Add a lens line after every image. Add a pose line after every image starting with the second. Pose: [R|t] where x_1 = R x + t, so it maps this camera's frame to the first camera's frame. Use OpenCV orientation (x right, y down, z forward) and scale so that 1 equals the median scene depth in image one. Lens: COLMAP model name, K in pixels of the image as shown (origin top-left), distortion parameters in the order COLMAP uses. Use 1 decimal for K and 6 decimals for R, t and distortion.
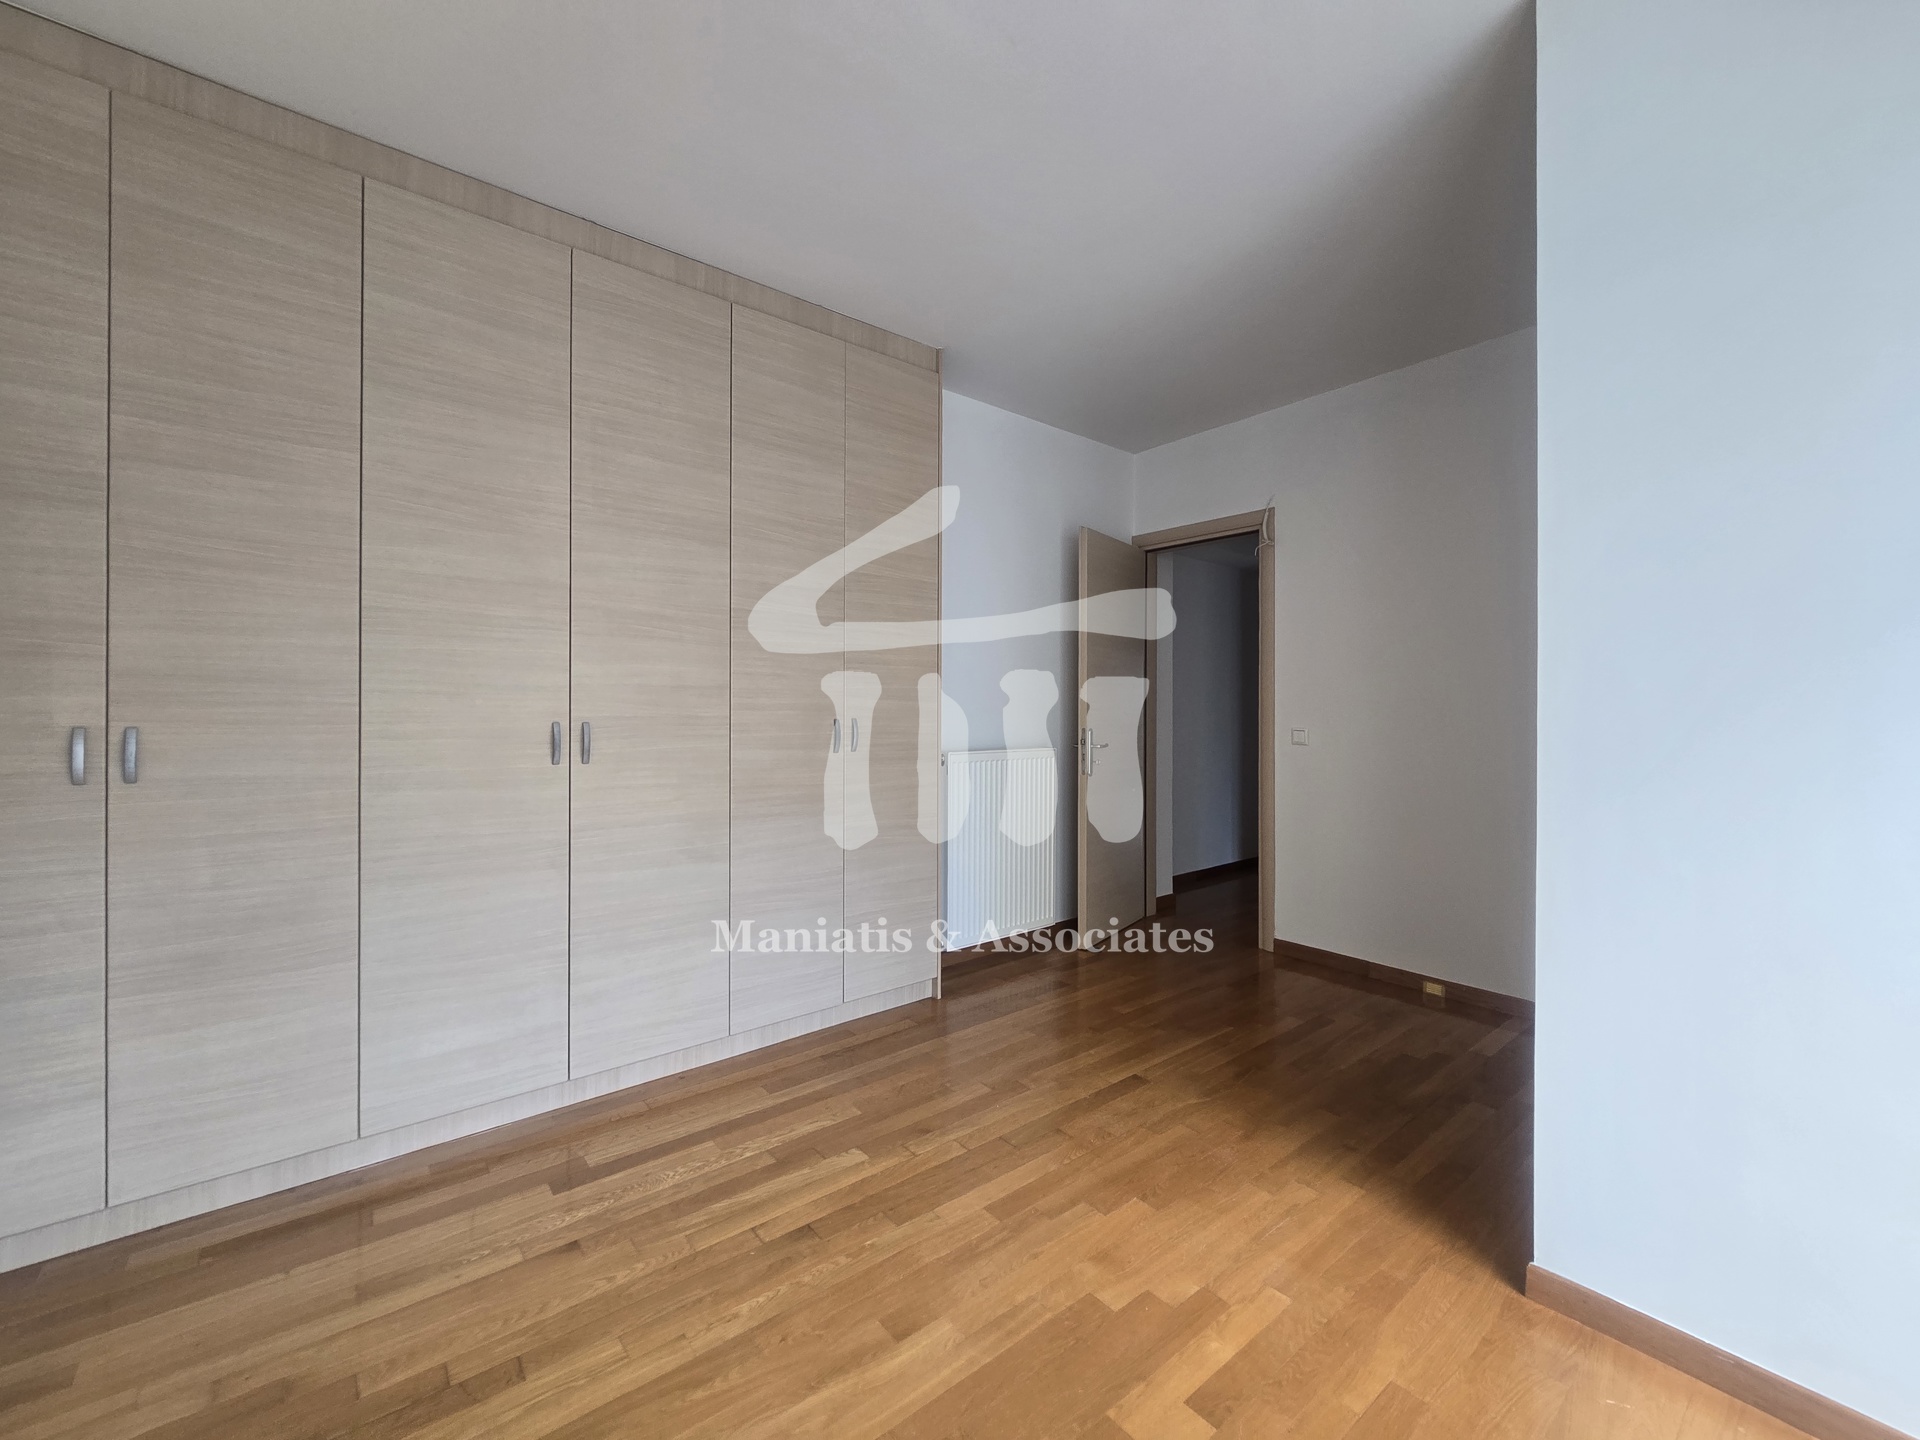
lens RADIAL K [[783.6, 0, 970.4], [0, 783.6, 711.2], [0, 0, 1]] dist [-0.006249, 0.000720]
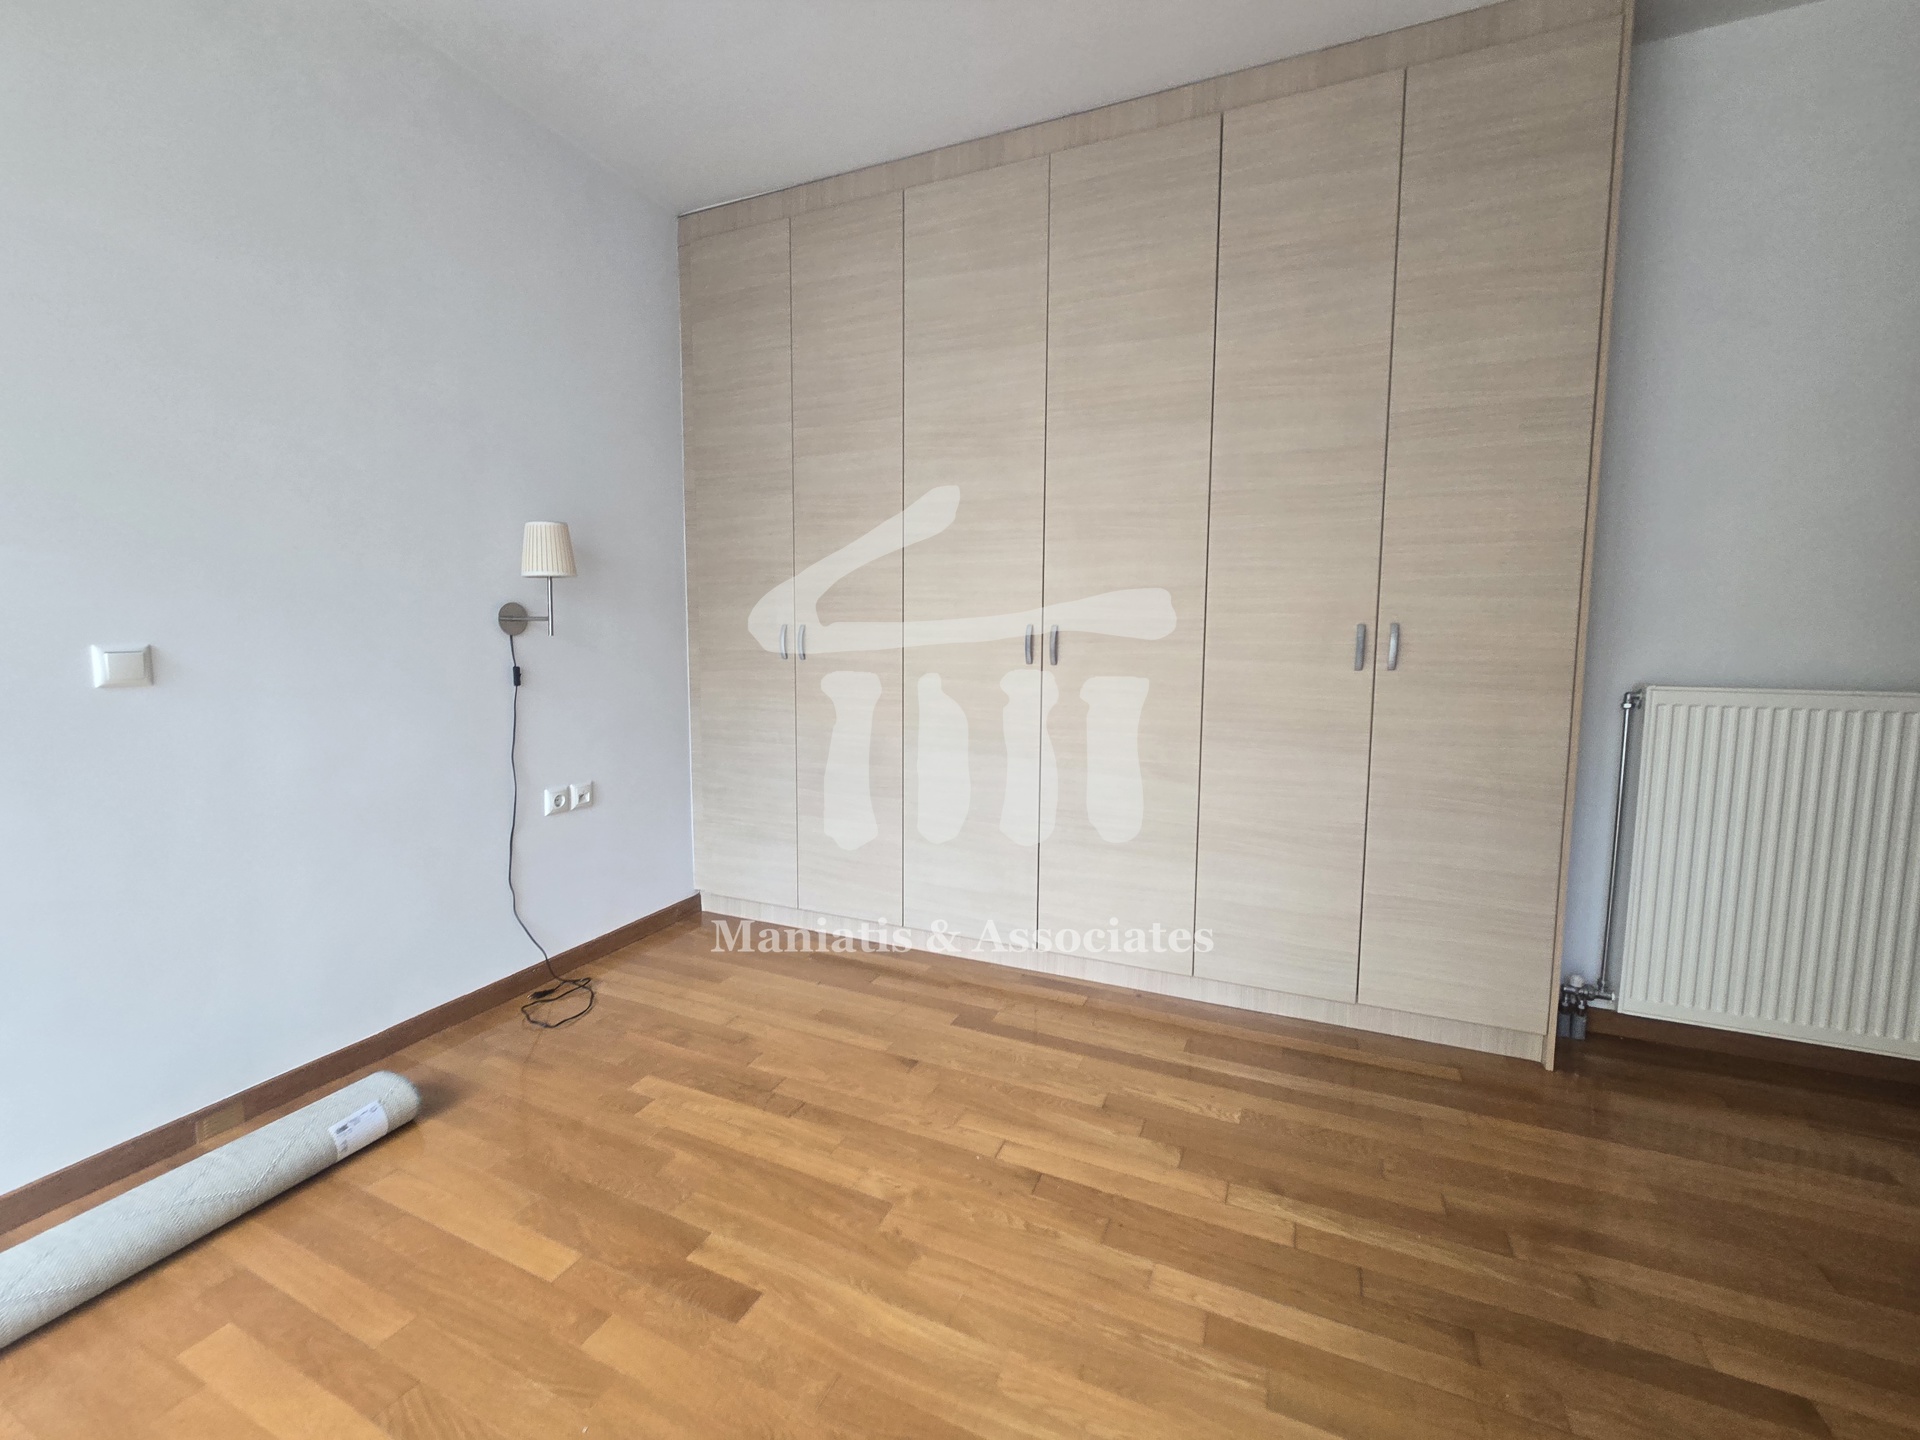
lens RADIAL K [[783.6, 0, 965.7], [0, 783.6, 714.1], [0, 0, 1]] dist [-0.006249, 0.000720]
pose [[0.446549, 0.085822, -0.890634, 0.396938], [-0.012119, 0.995878, 0.089888, 0.039673], [0.894677, -0.029346, 0.445748, 0.417971]]
